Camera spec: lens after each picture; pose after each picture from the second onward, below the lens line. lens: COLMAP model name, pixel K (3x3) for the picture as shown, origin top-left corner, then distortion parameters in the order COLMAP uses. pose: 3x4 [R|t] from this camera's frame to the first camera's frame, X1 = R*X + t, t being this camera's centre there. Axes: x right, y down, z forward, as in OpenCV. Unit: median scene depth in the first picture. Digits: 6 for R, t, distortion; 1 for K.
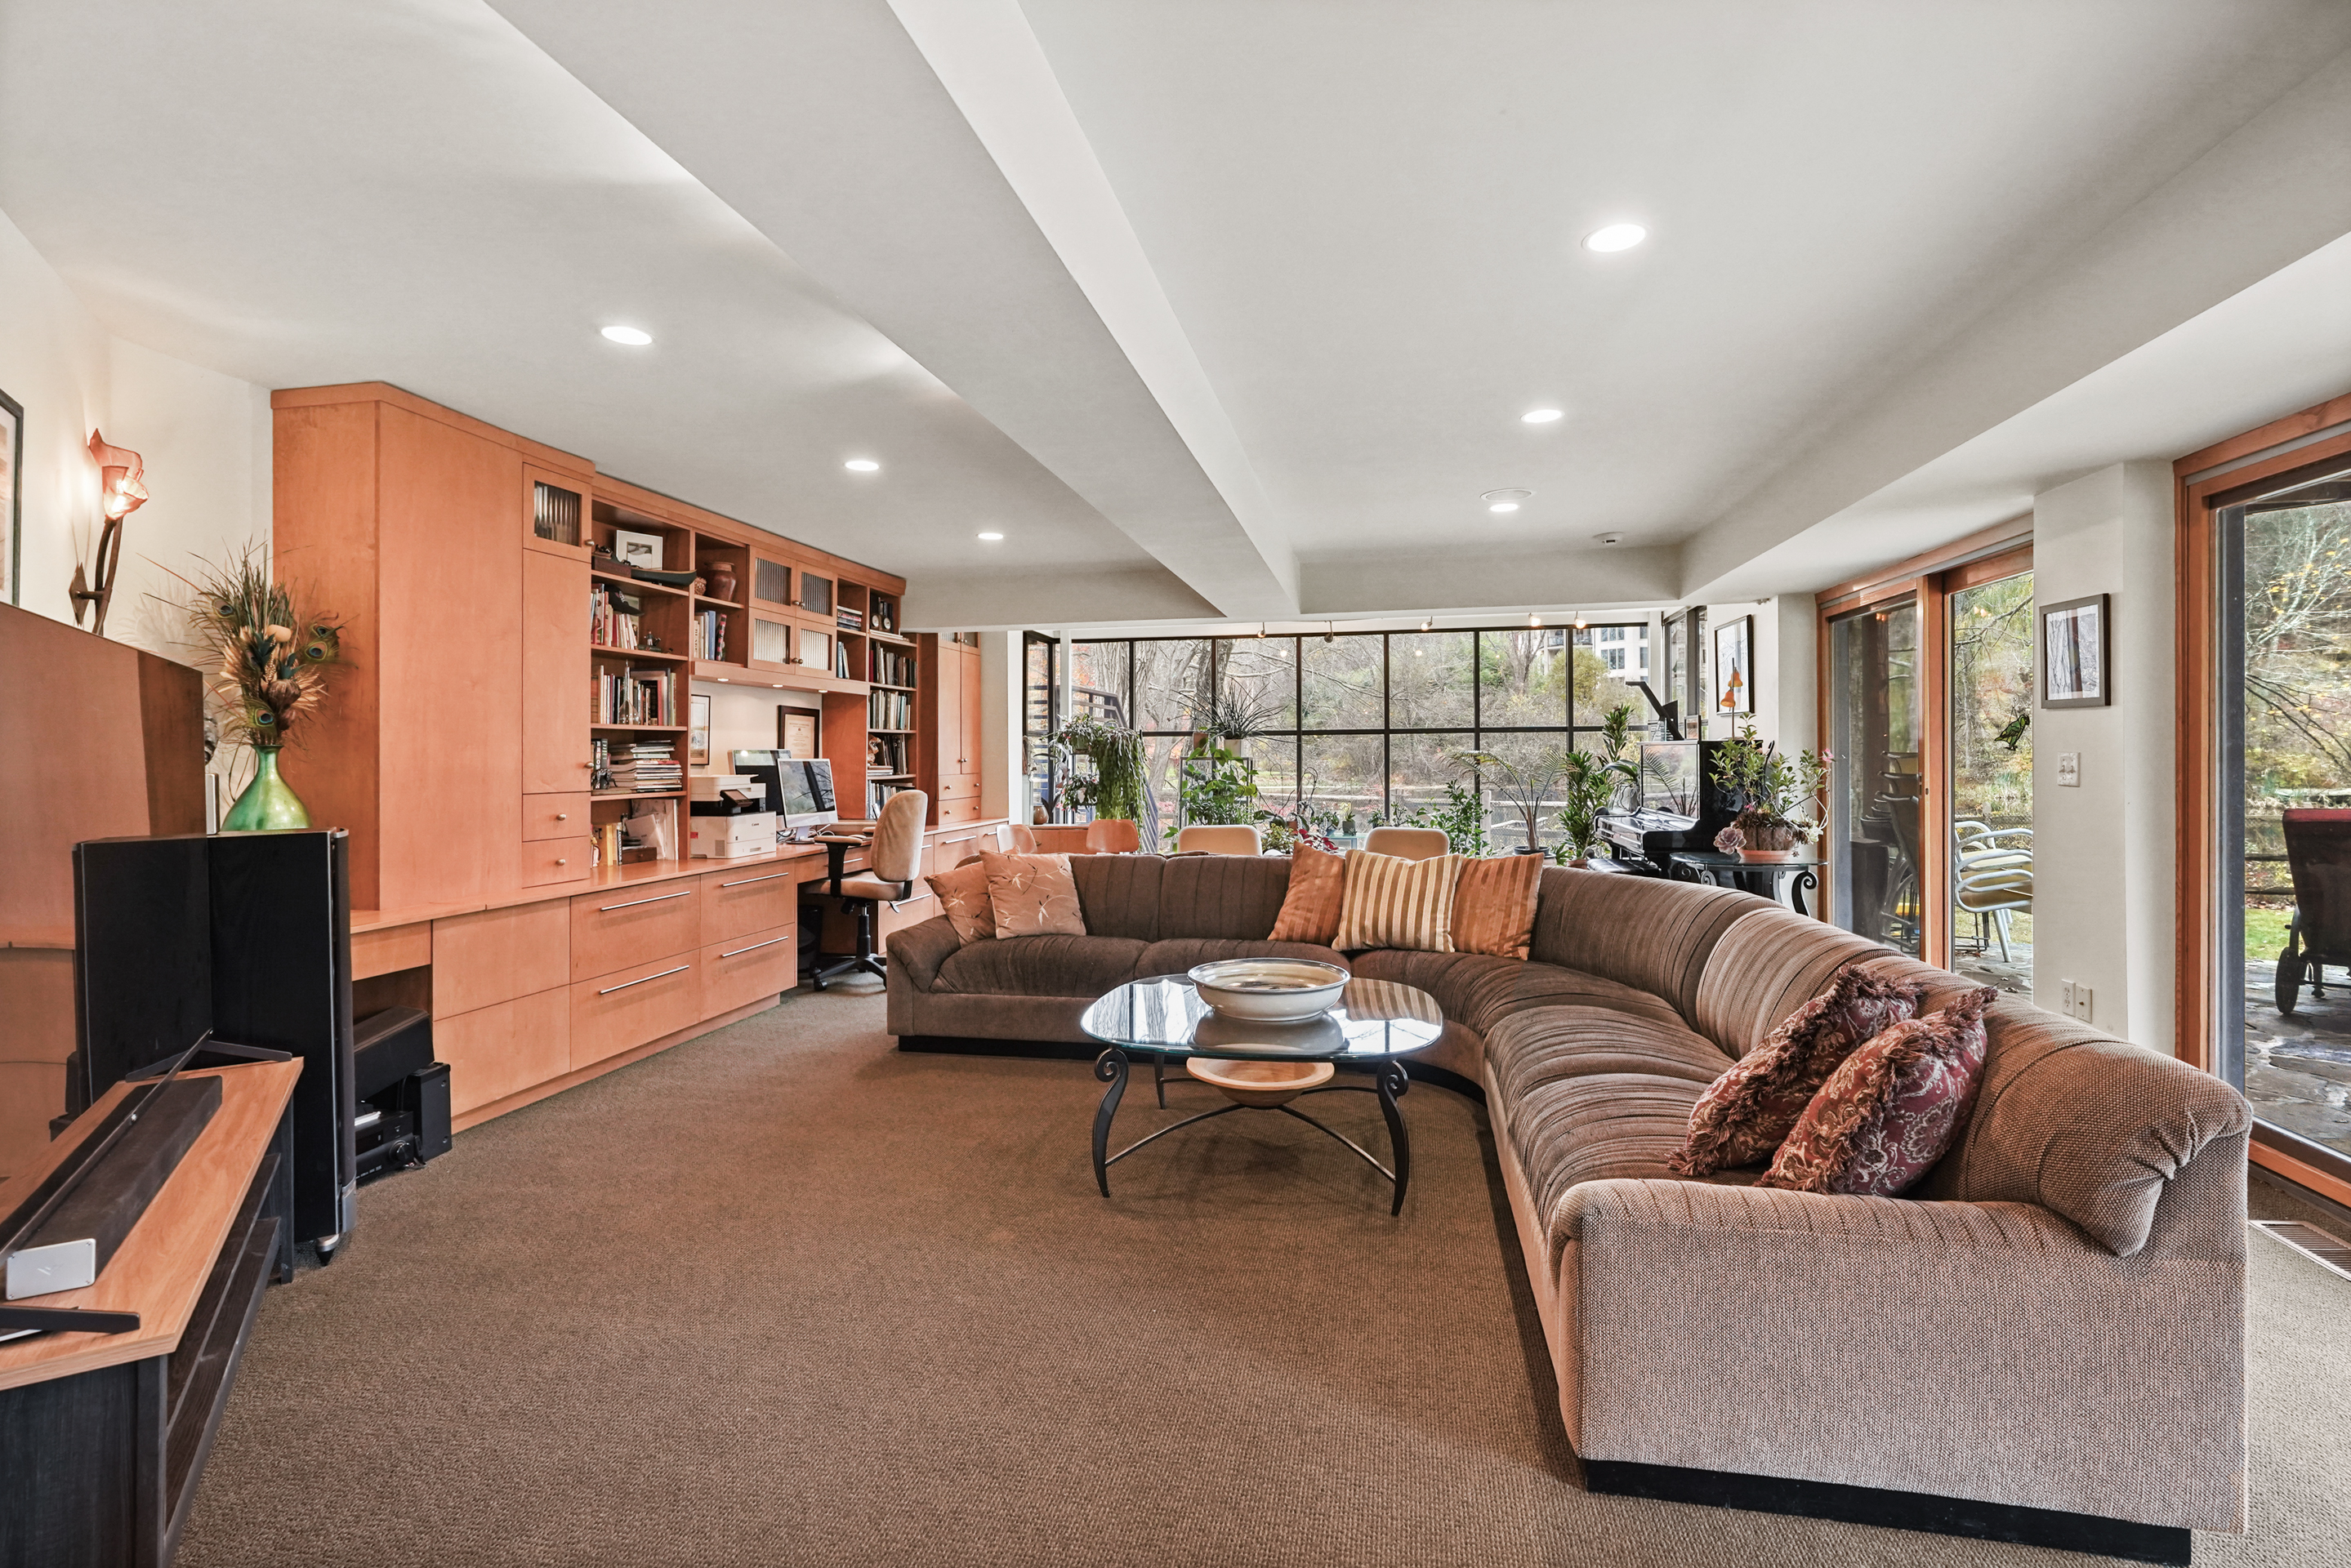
lens RADIAL K [[1089.2, 0, 1172.5], [0, 1089.2, 749.4], [0, 0, 1]] dist [-0.021406, 0.013607]
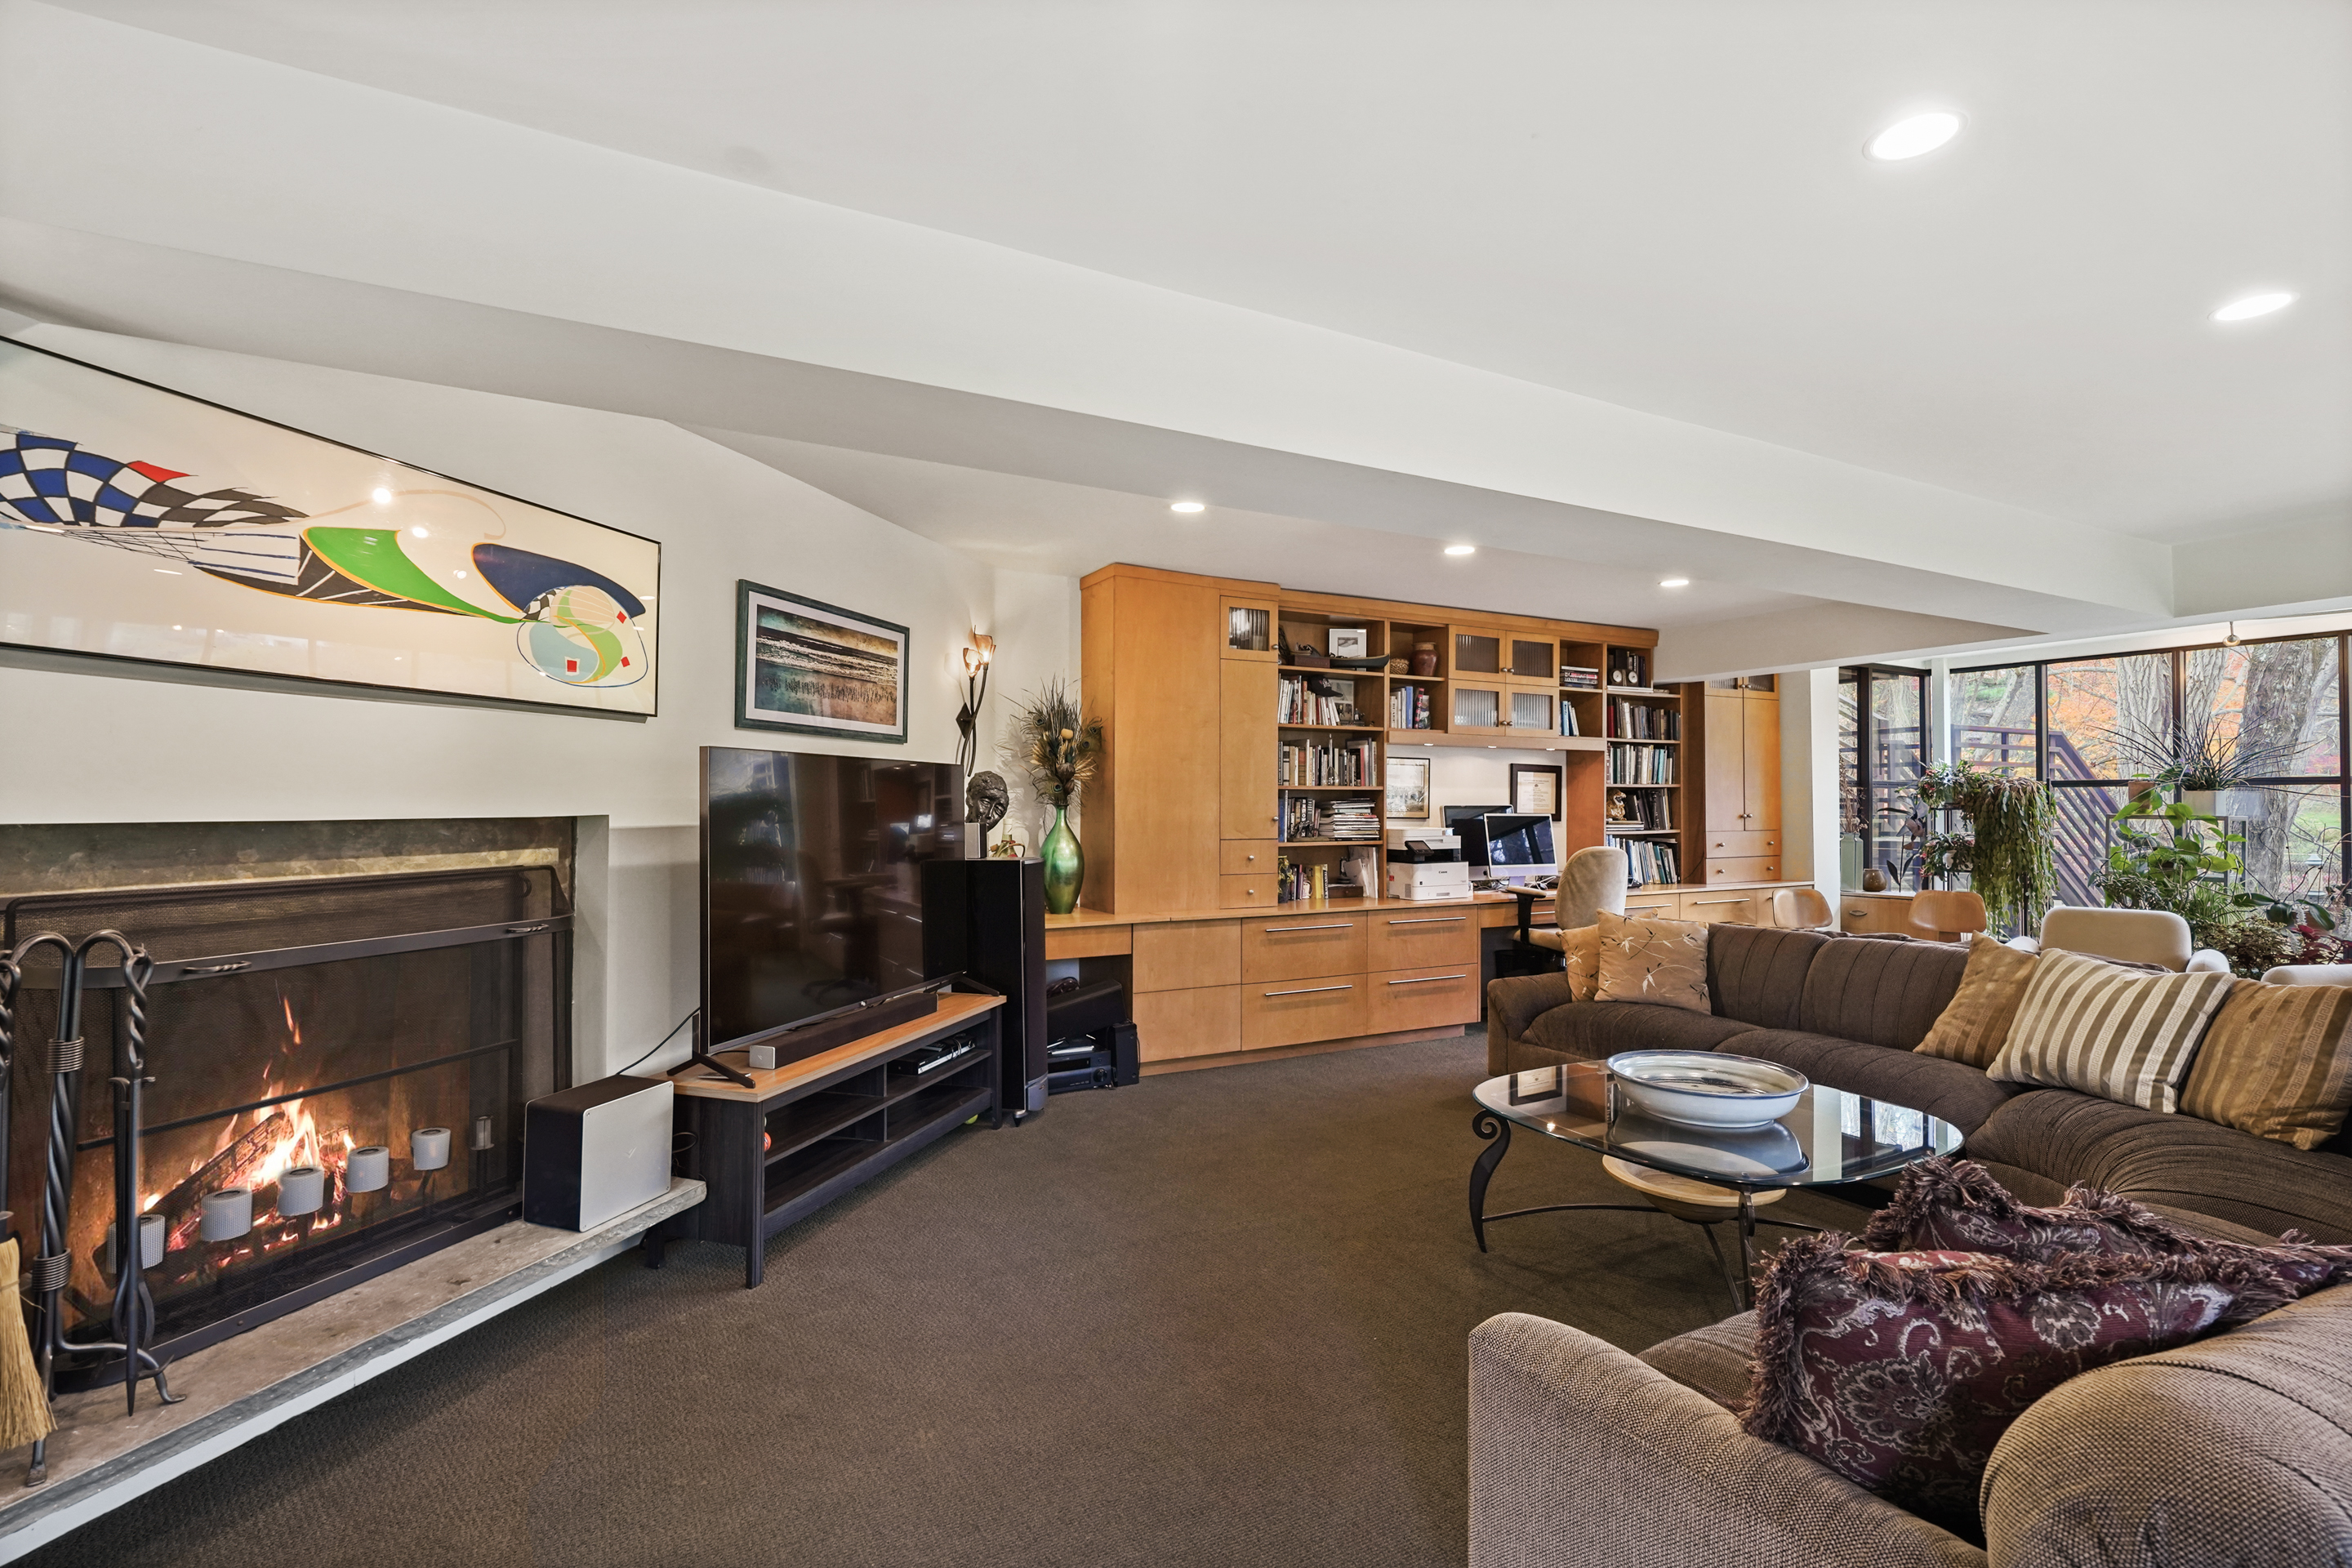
lens RADIAL K [[1086.1, 0, 1193.1], [0, 1086.1, 785.8], [0, 0, 1]] dist [-0.002541, 0.001361]
pose [[0.643564, -0.006154, -0.765367, 0.329654], [-0.000589, 0.999963, -0.008536, -0.011461], [0.765392, 0.005944, 0.643537, 0.075597]]
